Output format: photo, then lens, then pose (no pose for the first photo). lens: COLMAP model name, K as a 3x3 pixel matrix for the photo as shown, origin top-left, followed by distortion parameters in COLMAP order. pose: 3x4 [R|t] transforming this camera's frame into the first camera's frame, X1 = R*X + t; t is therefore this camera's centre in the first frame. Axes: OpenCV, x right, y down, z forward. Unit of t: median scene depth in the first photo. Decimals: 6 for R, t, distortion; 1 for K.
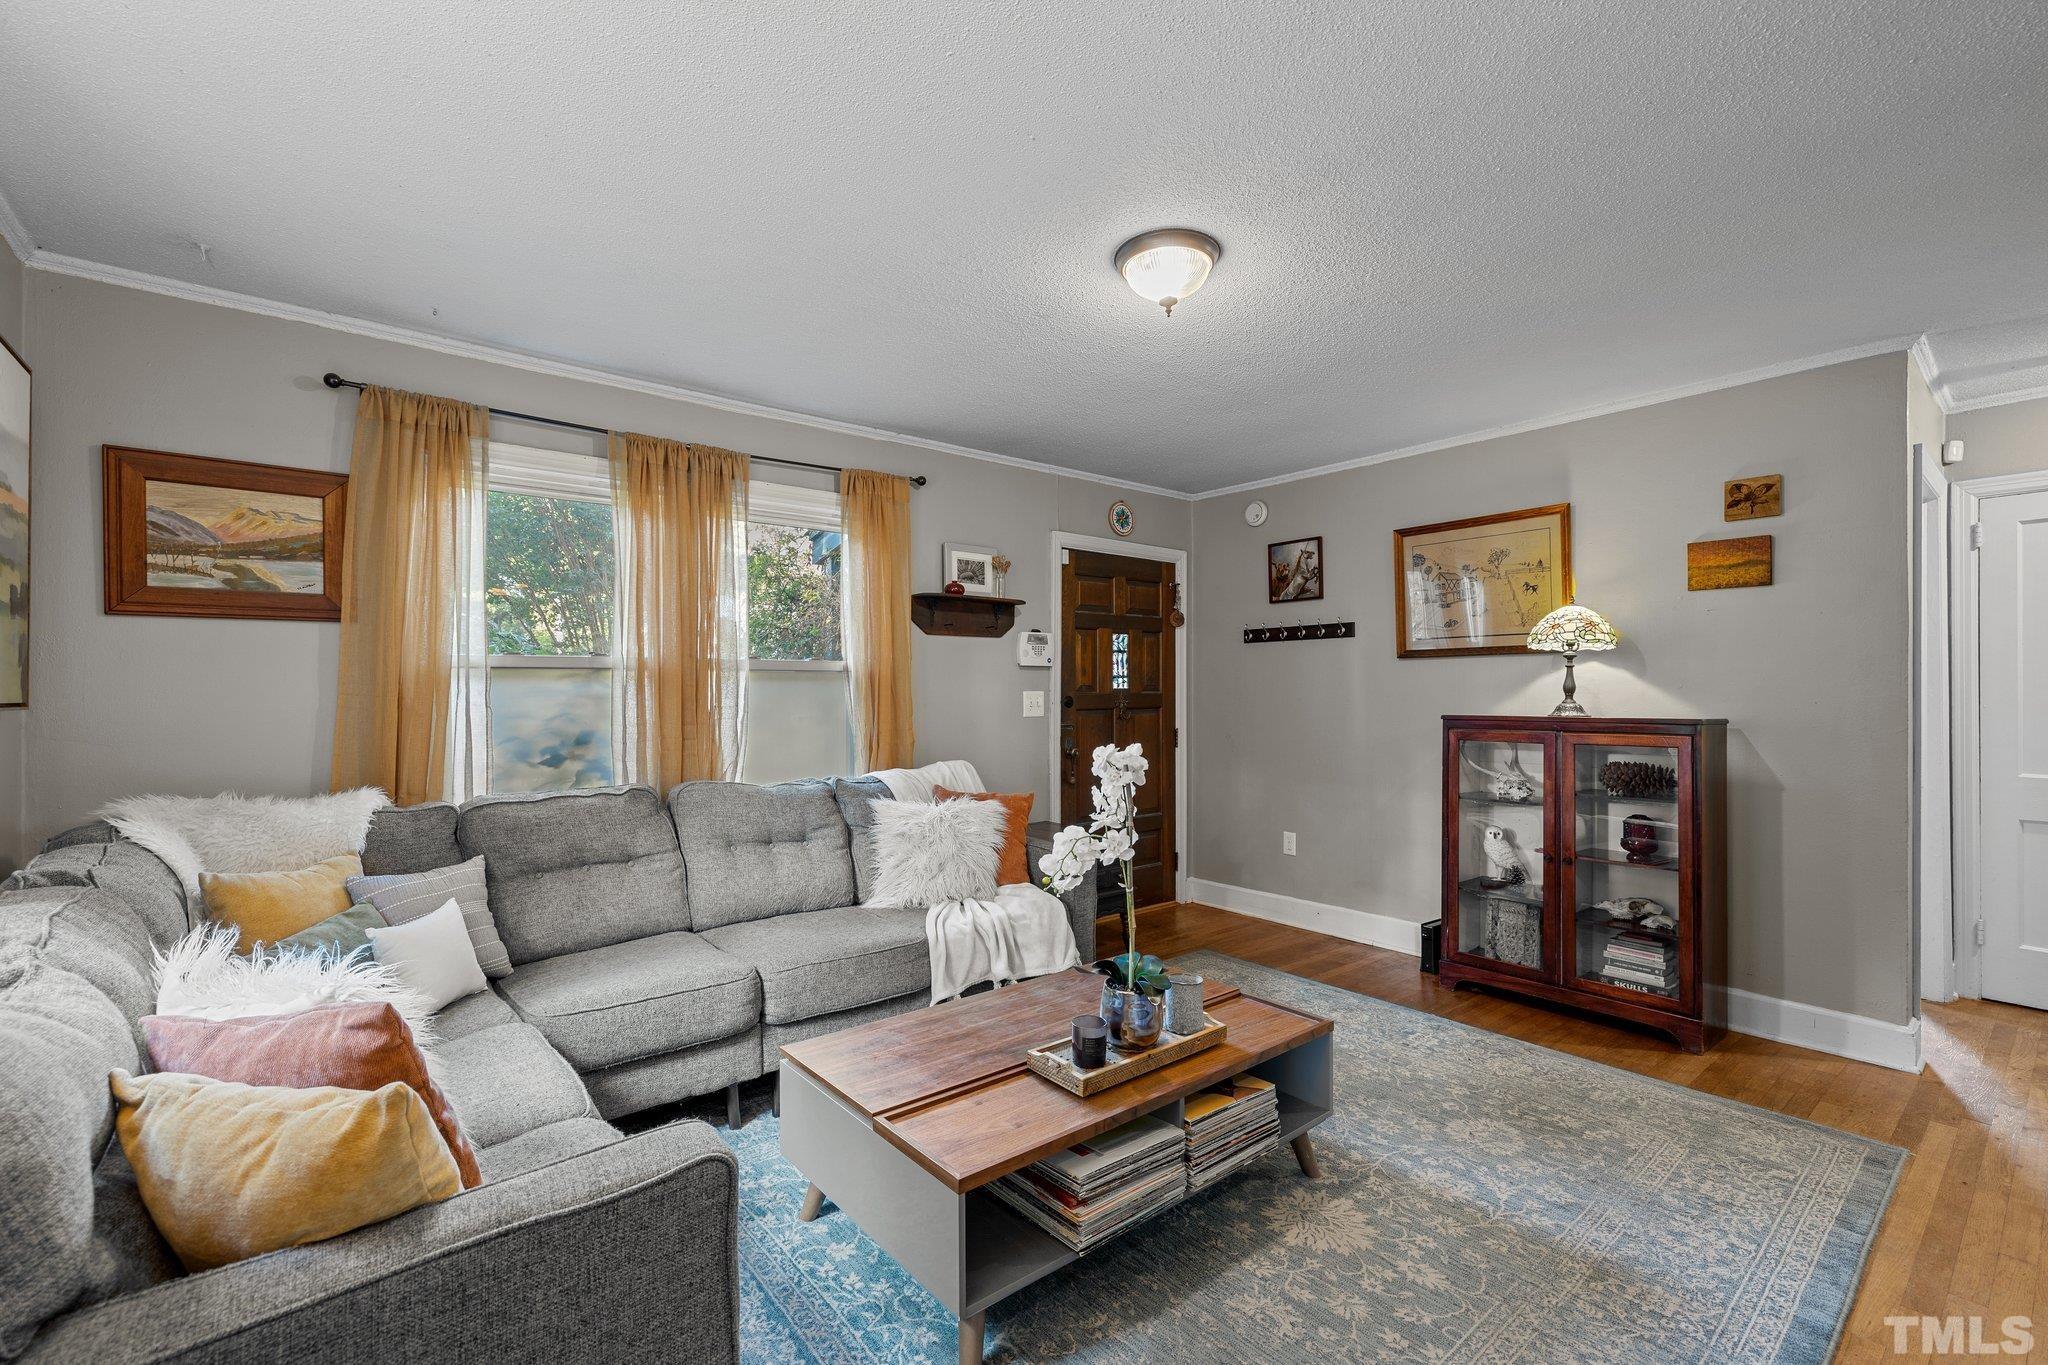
lens RADIAL K [[885.0, 0, 1026.3], [0, 885.0, 689.2], [0, 0, 1]] dist [-0.000148, -0.000097]
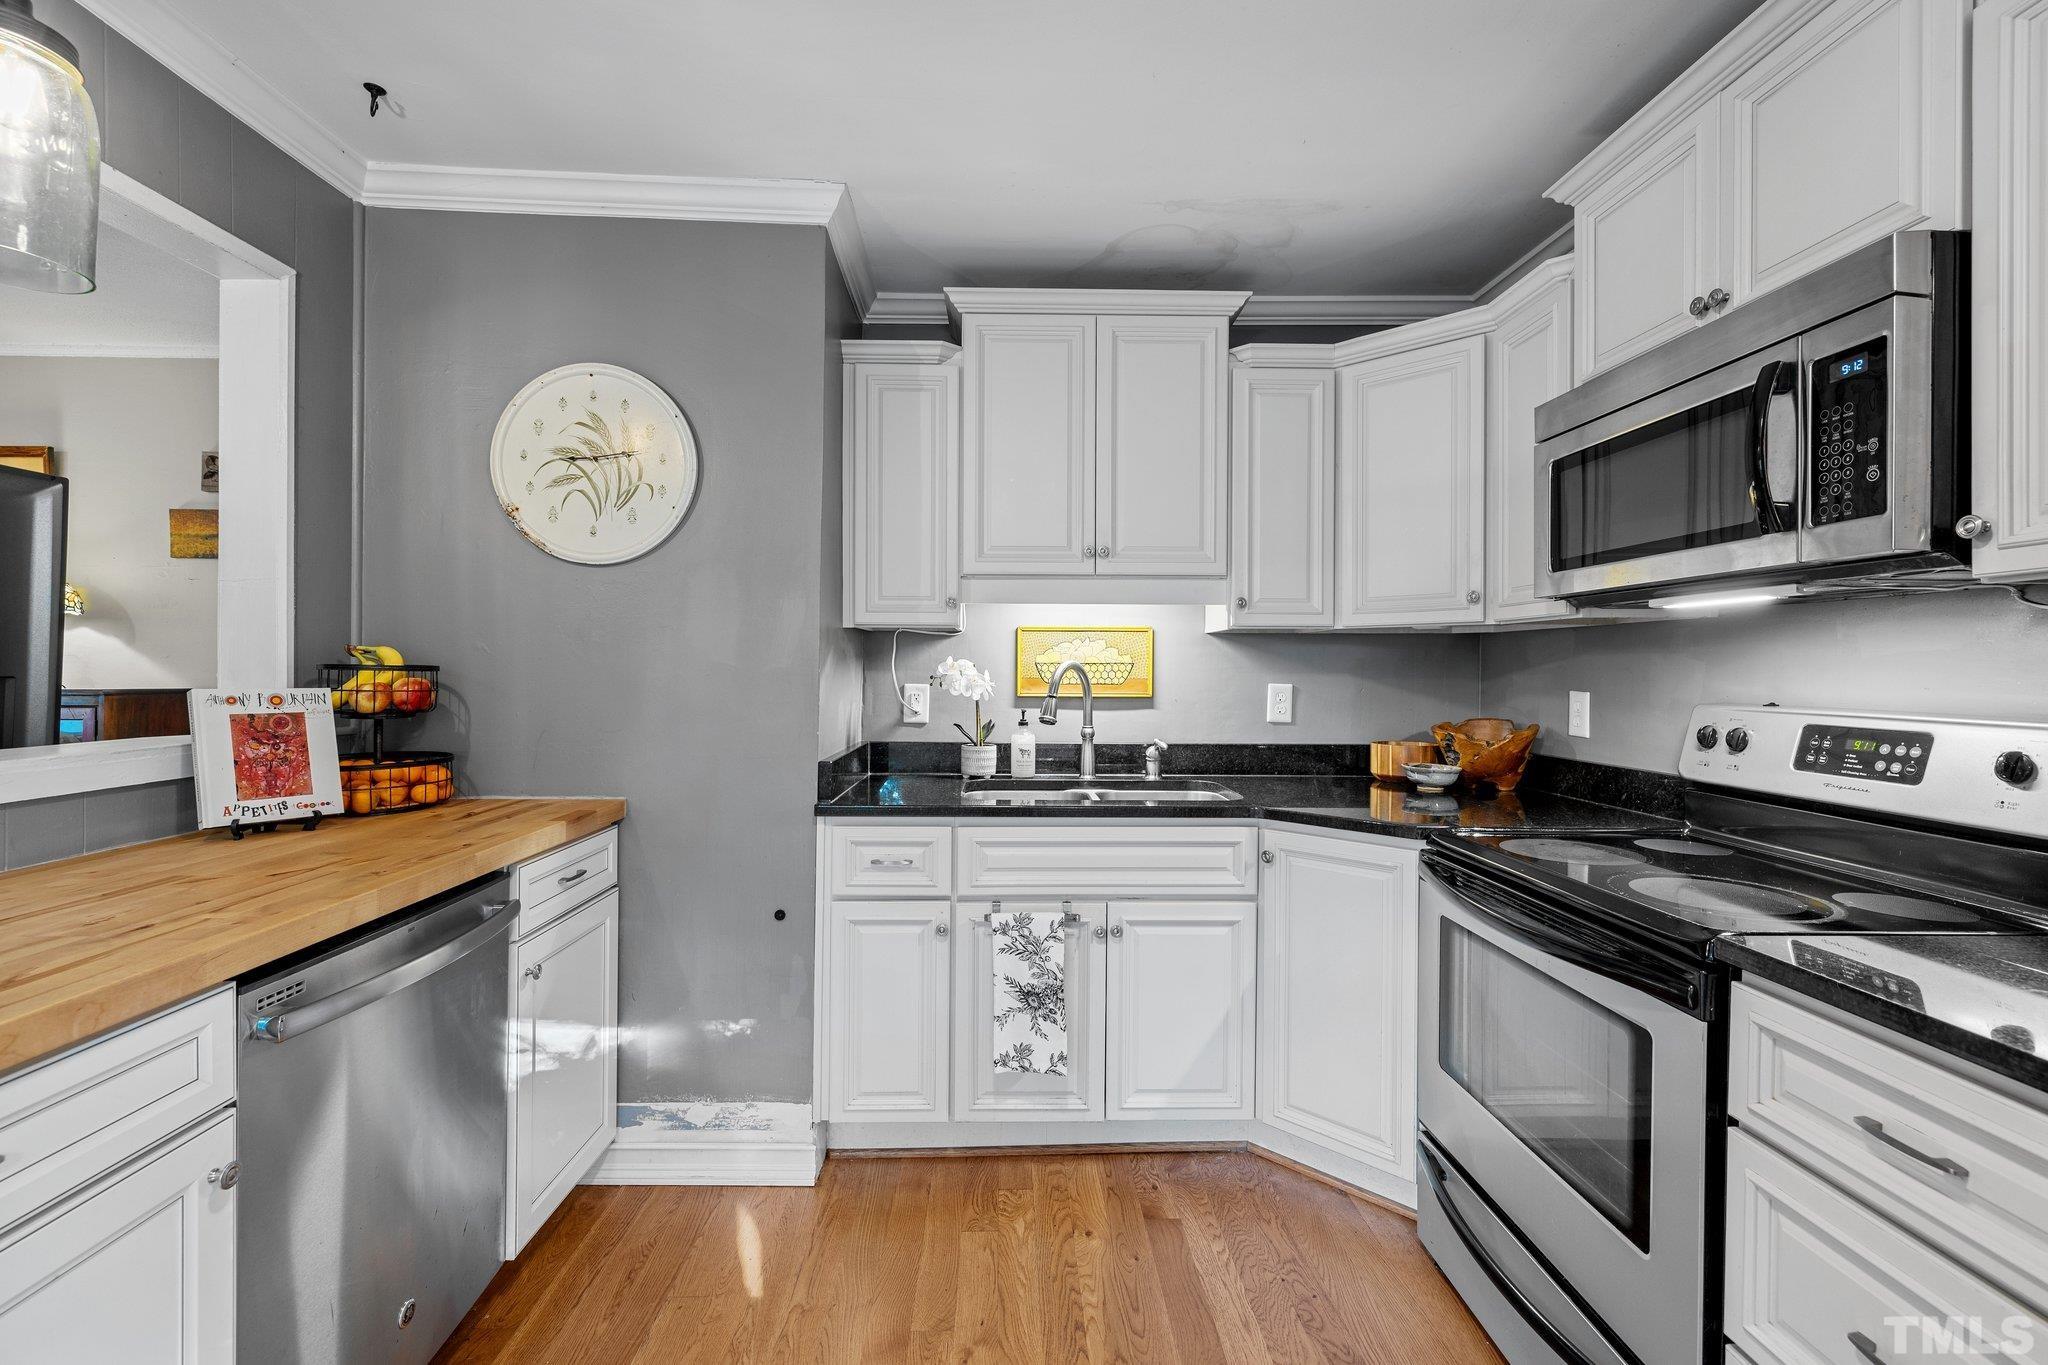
lens RADIAL K [[862.5, 0, 1026.9], [0, 862.5, 672.1], [0, 0, 1]] dist [-0.000379, -0.000167]
pose [[0.613279, 0.002883, 0.789861, 0.693424], [-0.012924, 0.999896, 0.006385, -0.003653], [-0.789760, -0.014124, 0.613253, -0.396438]]
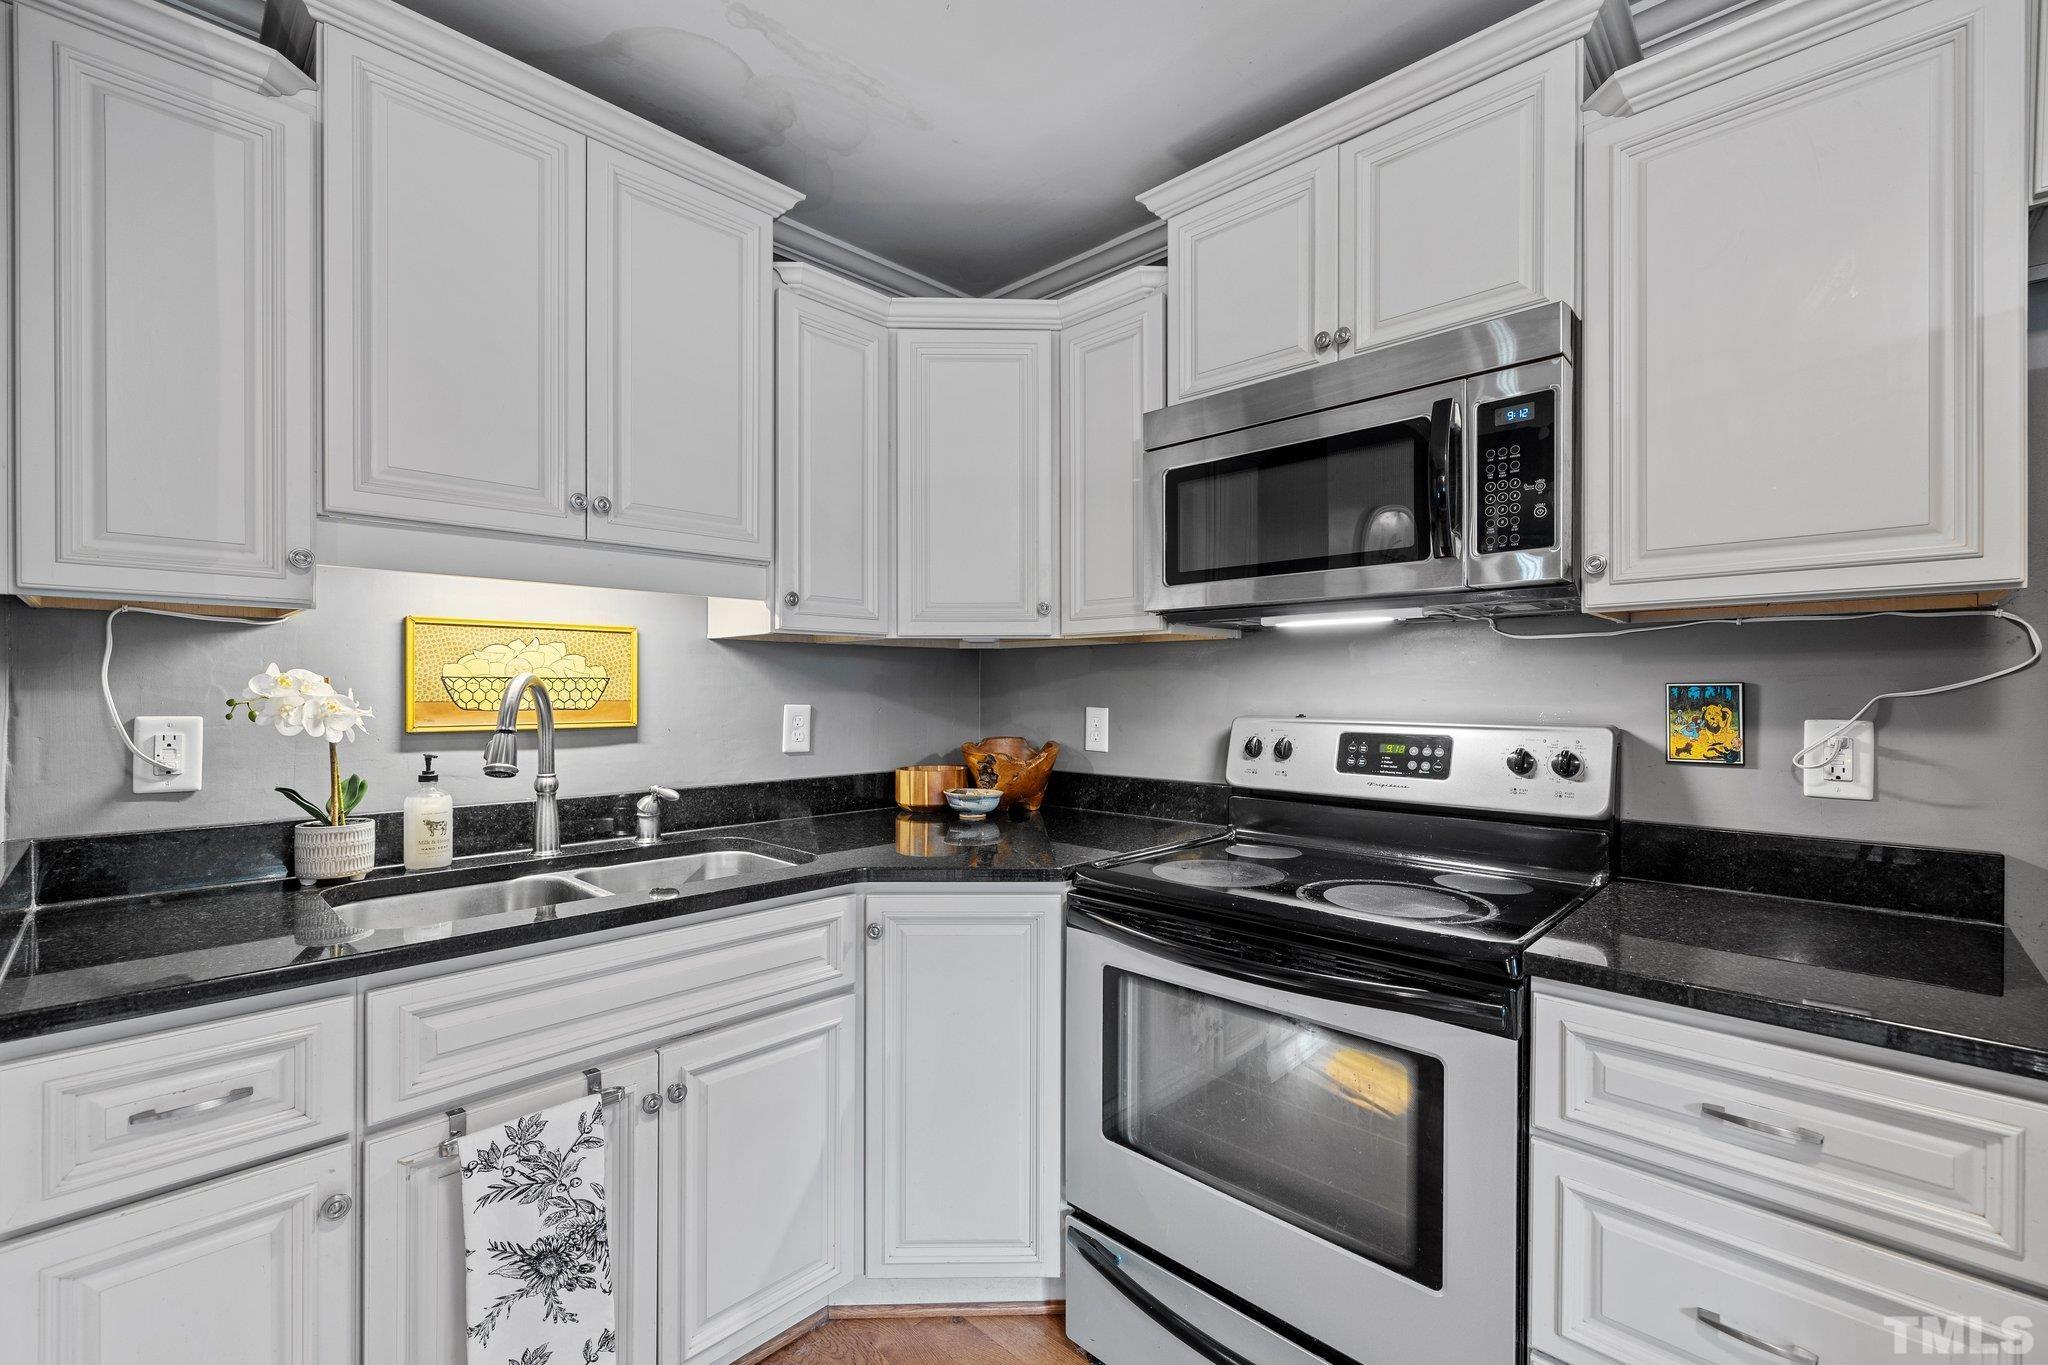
lens RADIAL K [[860.0, 0, 1020.6], [0, 860.0, 693.0], [0, 0, 1]] dist [-0.000141, 0.000087]
pose [[-0.114705, -0.000015, 0.993400, 0.832459], [-0.008769, 0.999961, -0.000998, 0.000432], [-0.993361, -0.008825, -0.114701, -0.137667]]
